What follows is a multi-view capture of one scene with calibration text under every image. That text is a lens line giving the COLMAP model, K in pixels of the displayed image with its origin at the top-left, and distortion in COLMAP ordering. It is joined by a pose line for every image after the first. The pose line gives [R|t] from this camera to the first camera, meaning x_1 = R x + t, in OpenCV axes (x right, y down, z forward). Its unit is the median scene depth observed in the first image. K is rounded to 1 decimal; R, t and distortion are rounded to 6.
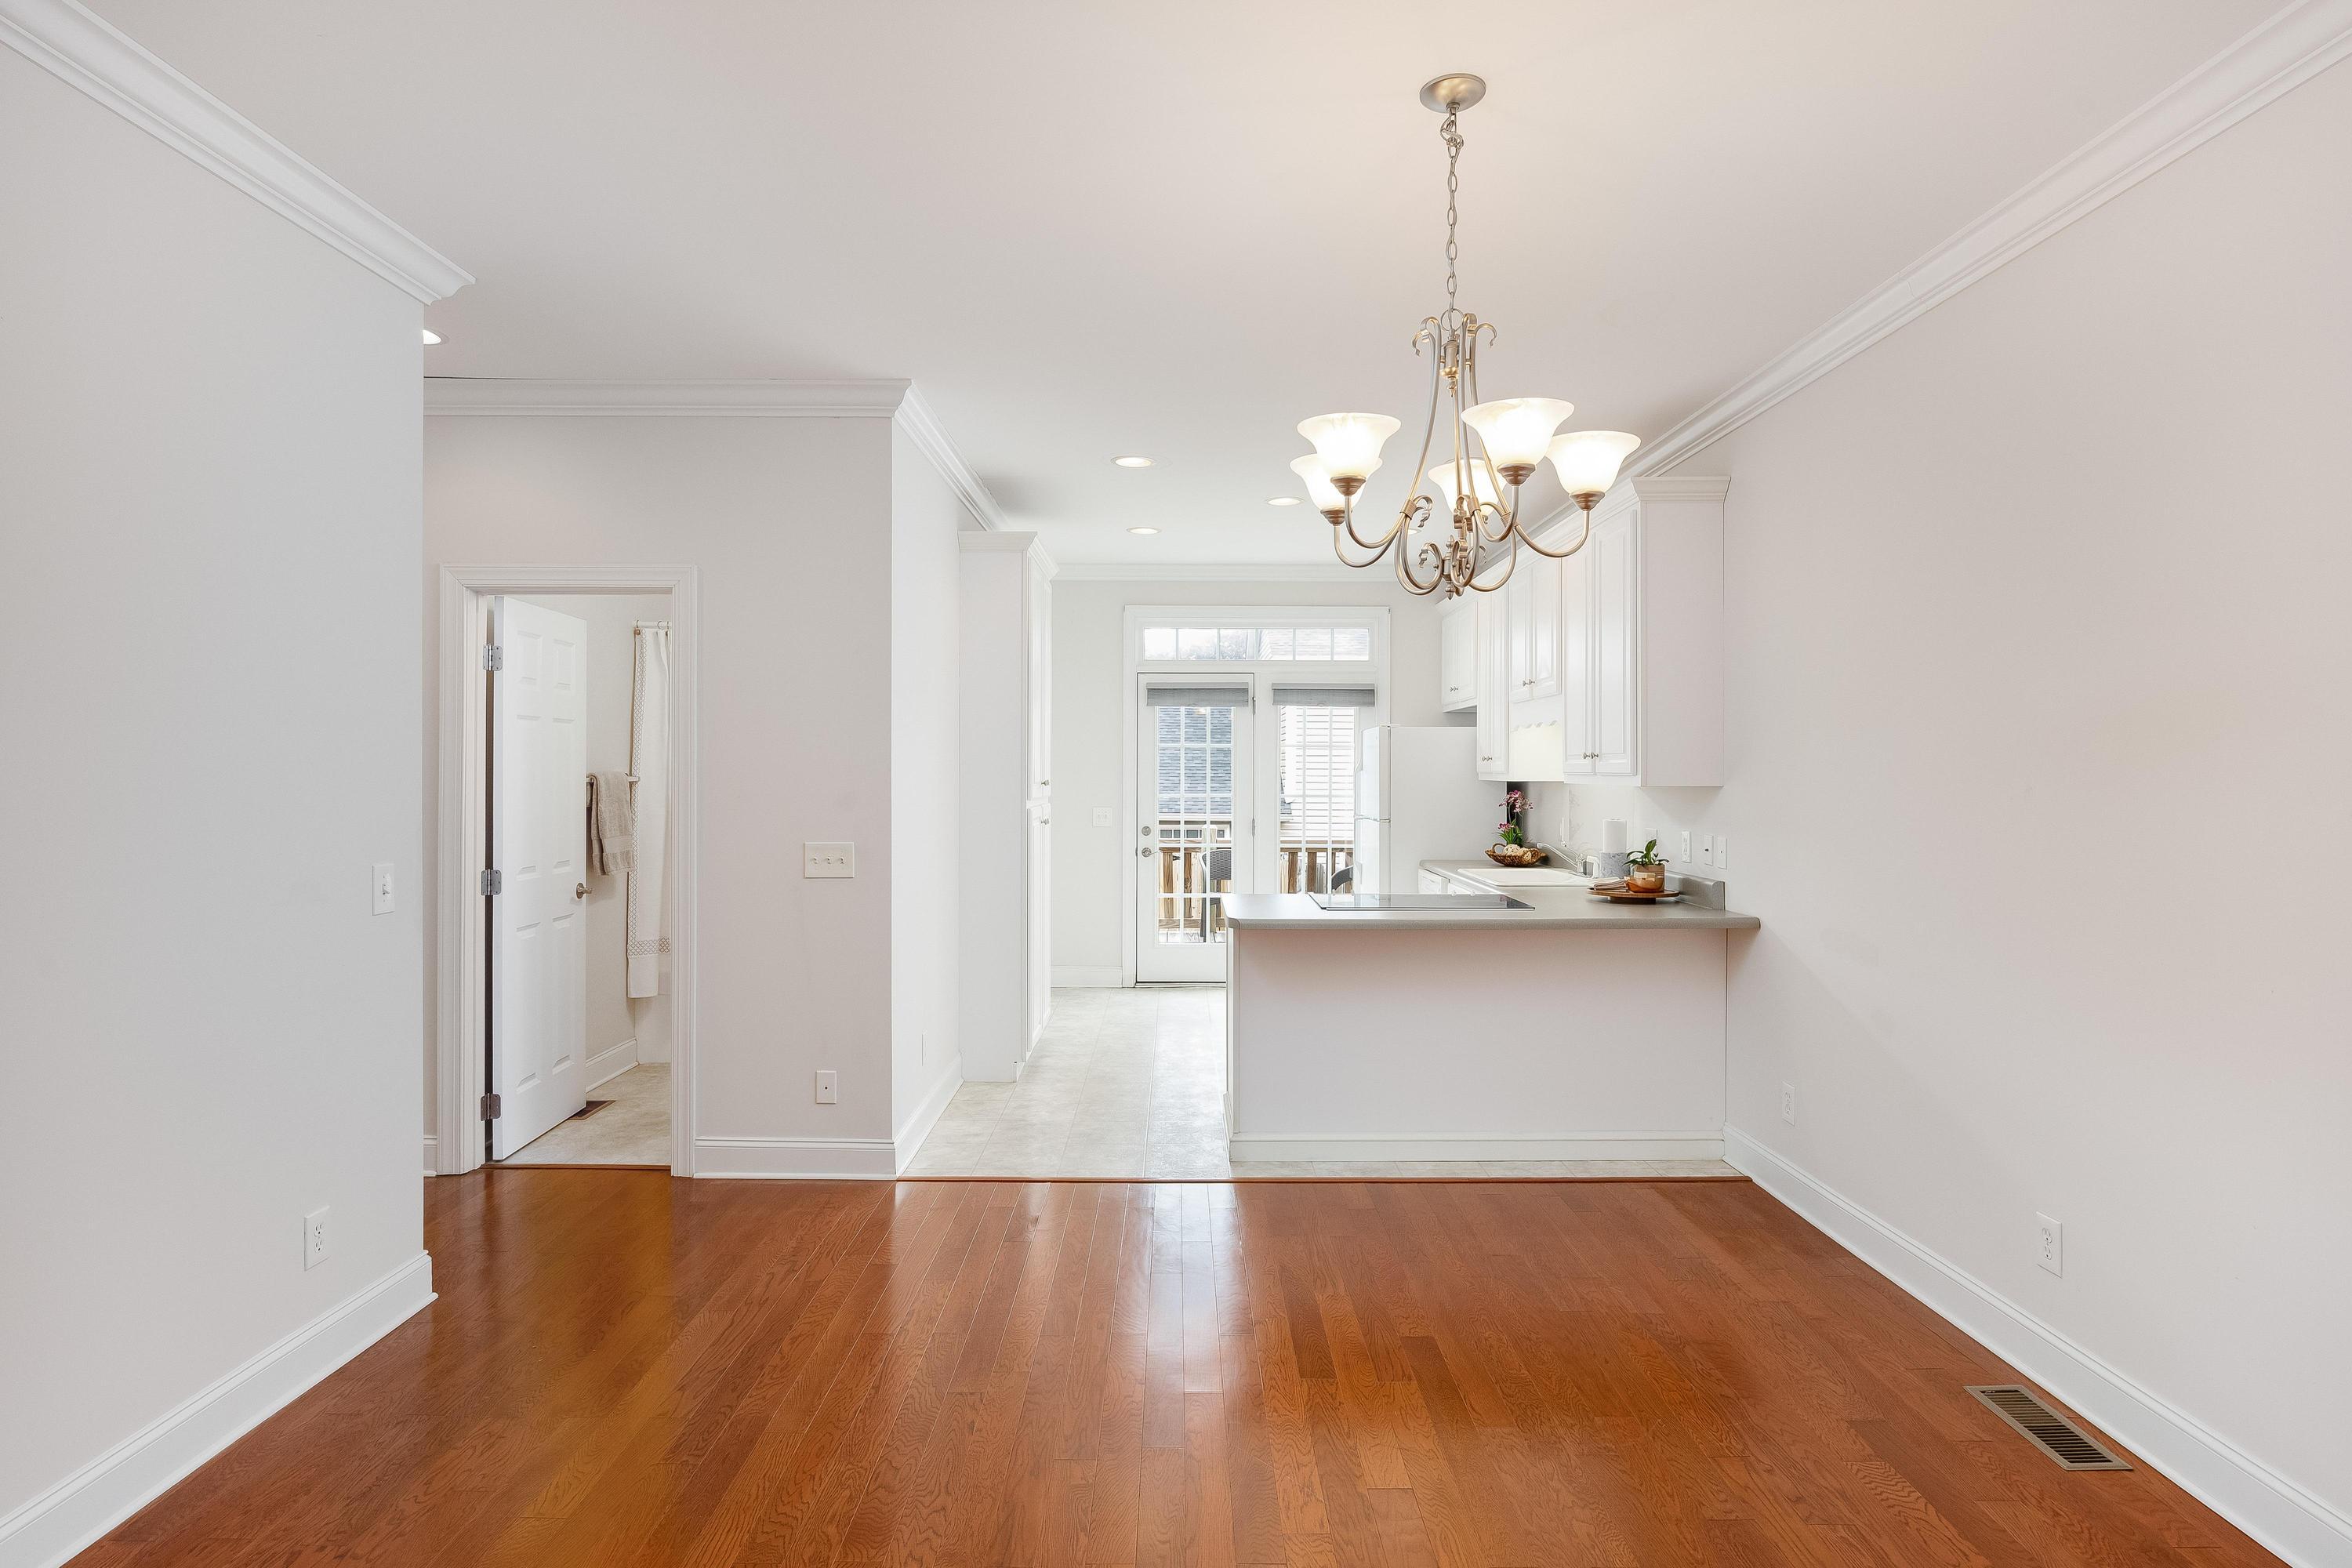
lens RADIAL K [[1244.8, 0, 1169.4], [0, 1244.8, 781.0], [0, 0, 1]] dist [-0.010045, 0.011341]
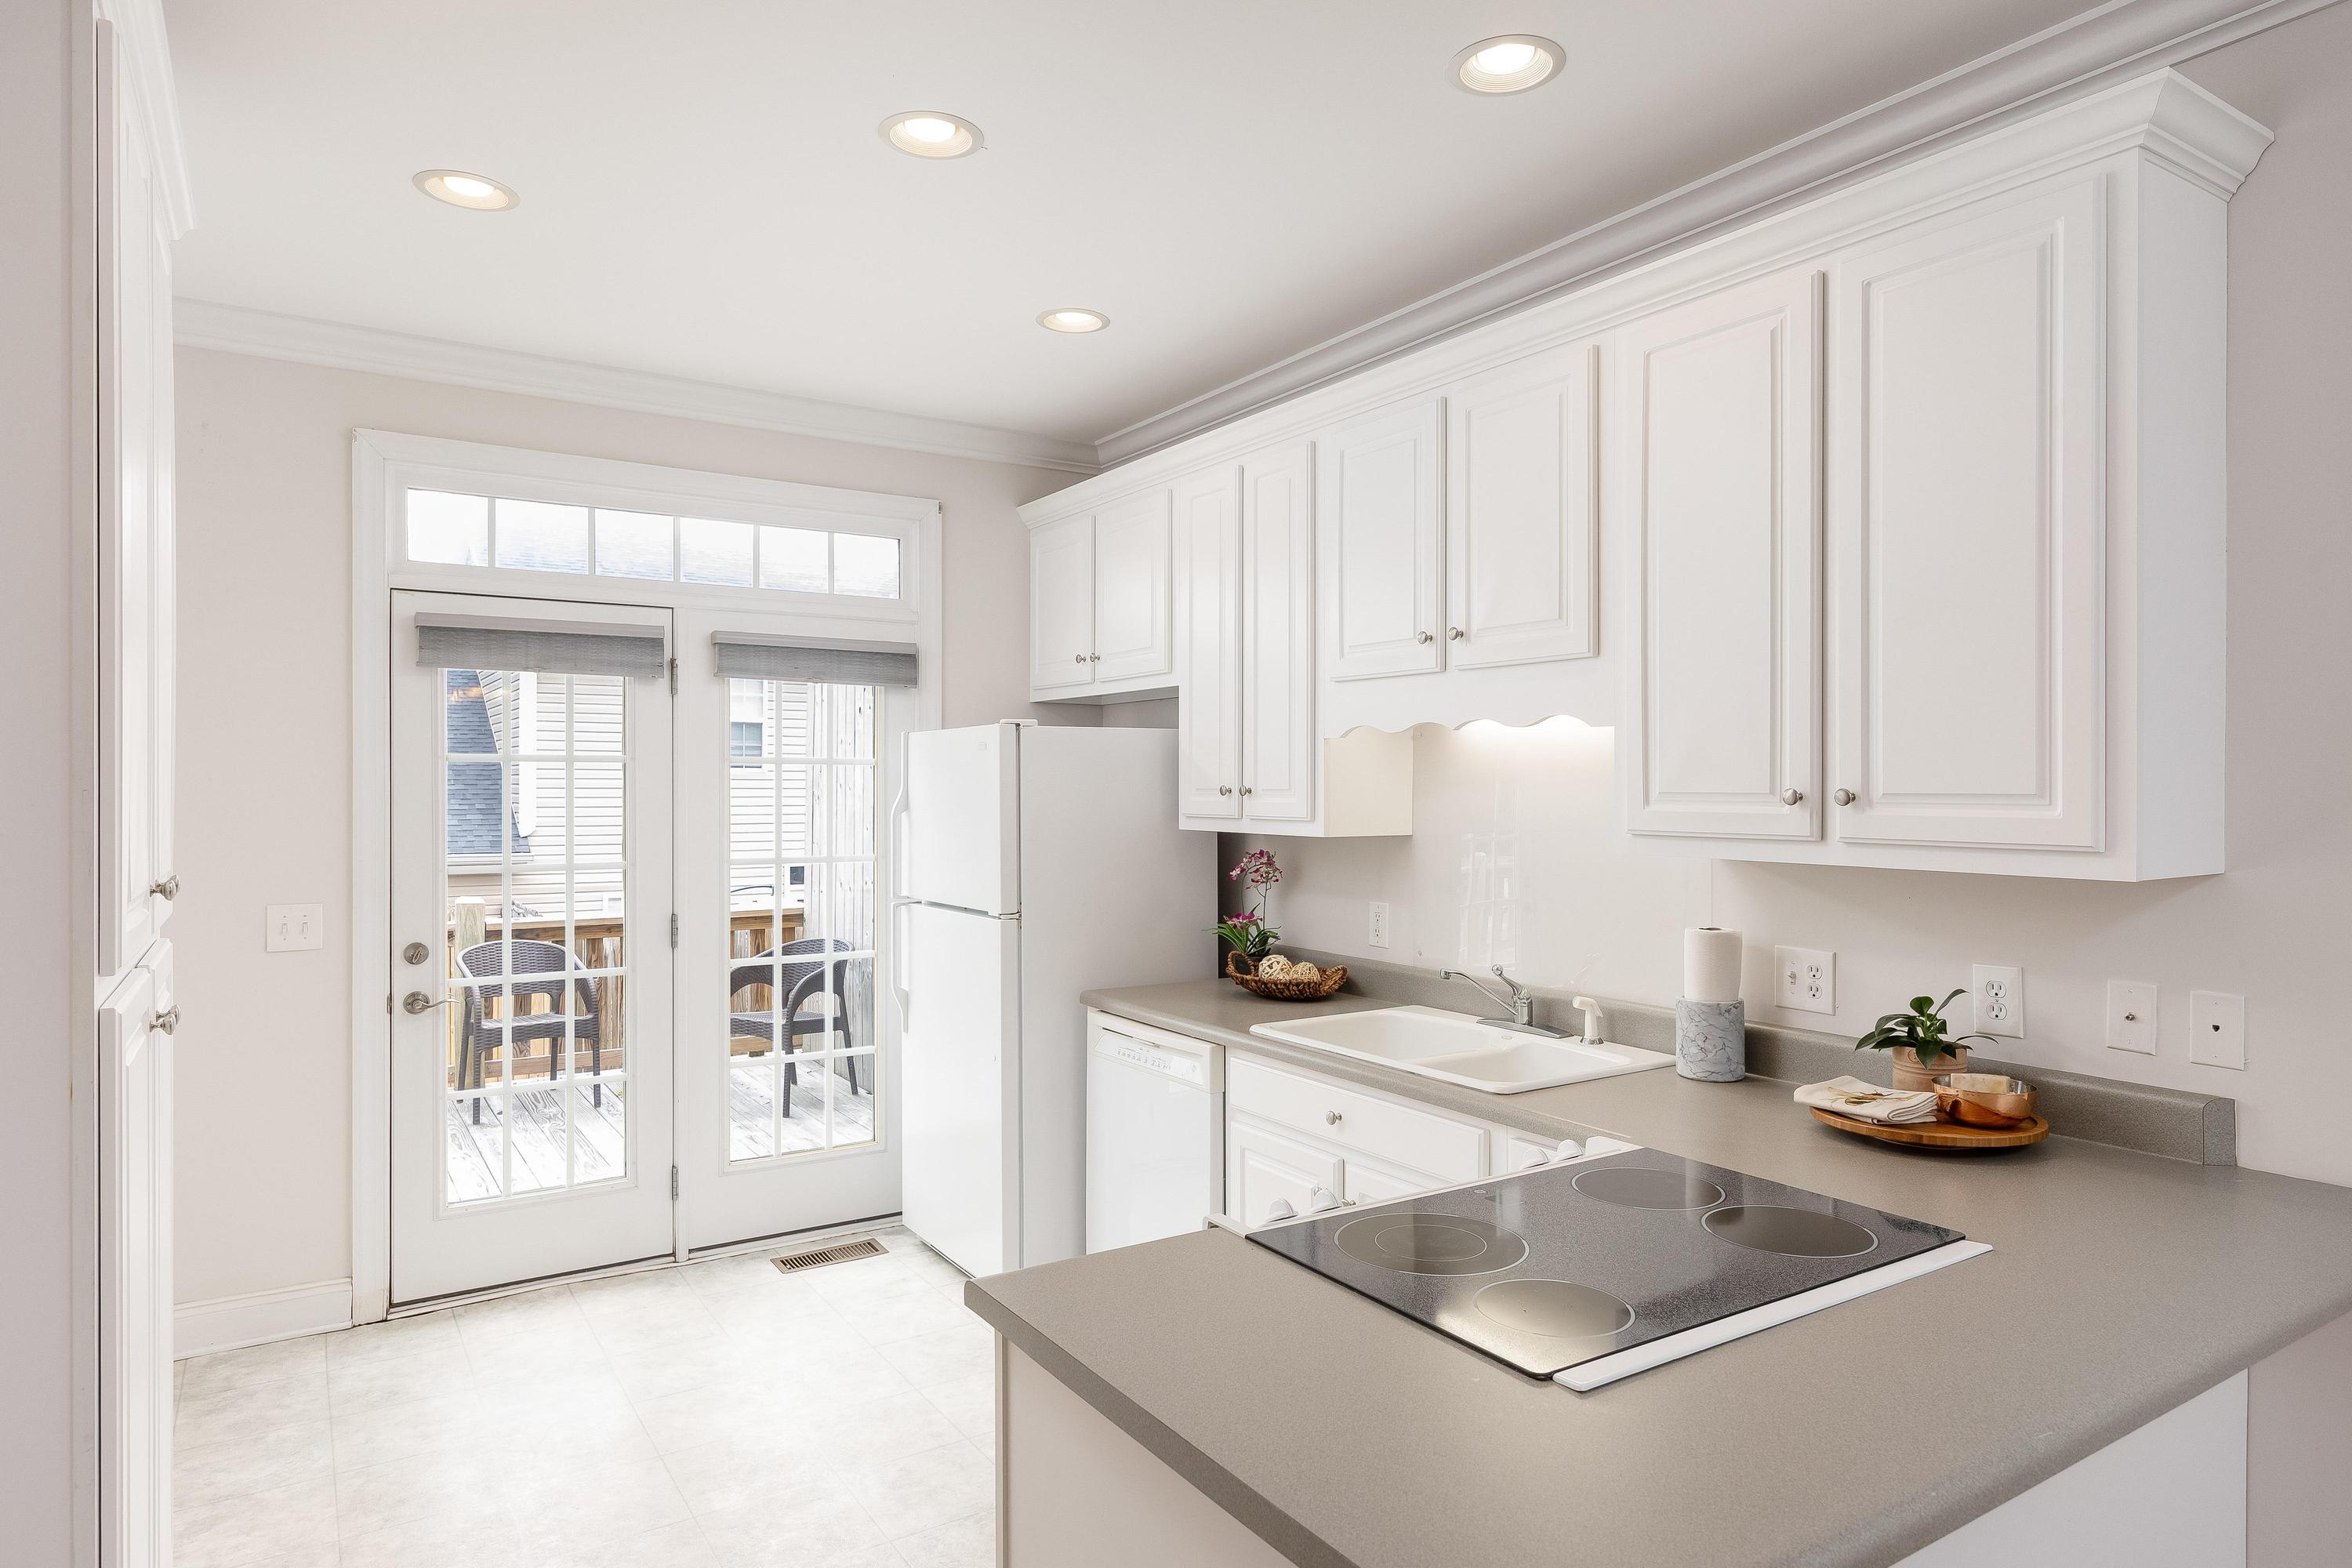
lens RADIAL K [[1373.1, 0, 1180.6], [0, 1373.1, 788.5], [0, 0, 1]] dist [0.002011, 0.002268]
pose [[0.834966, -0.003576, 0.550291, -0.091084], [0.007201, 0.999964, -0.004428, -0.021075], [-0.550255, 0.007660, 0.834961, 0.693854]]
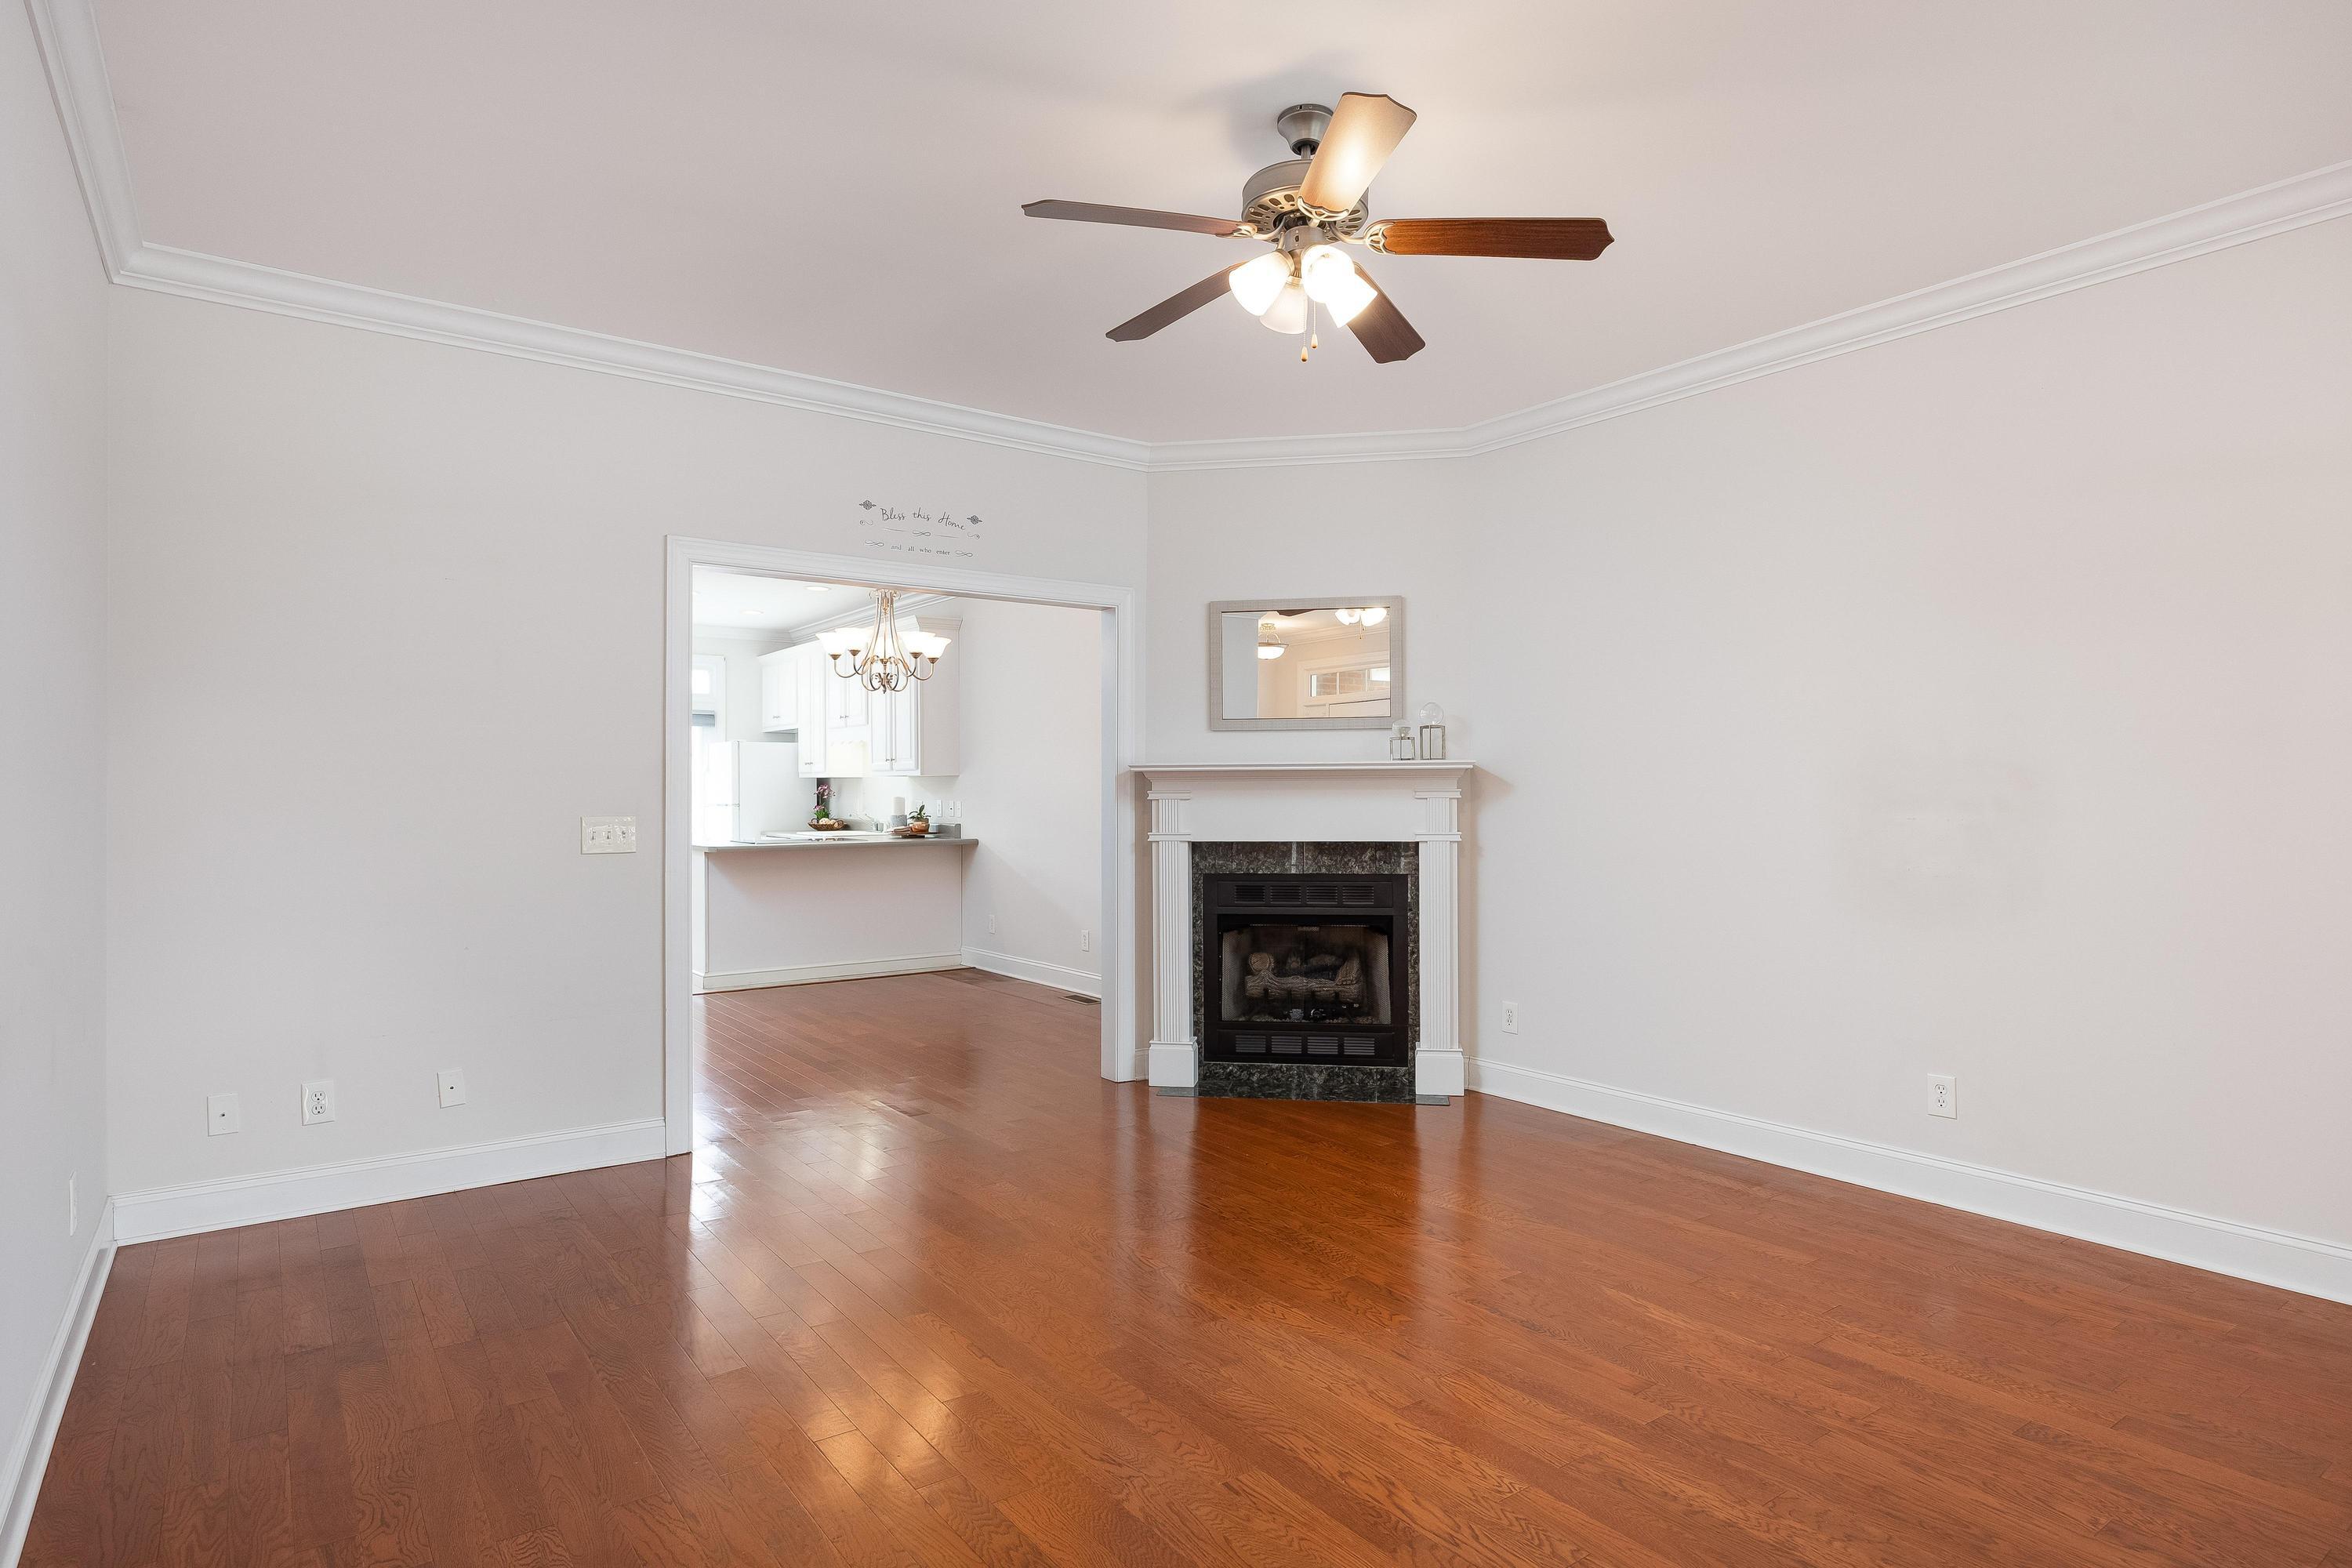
lens RADIAL K [[1244.8, 0, 1186.0], [0, 1244.8, 795.1], [0, 0, 1]] dist [-0.010045, 0.011341]
pose [[0.801189, -0.004027, 0.598398, -0.382905], [0.006279, 0.999979, -0.001678, 0.035639], [-0.598378, 0.005102, 0.801197, -0.682506]]
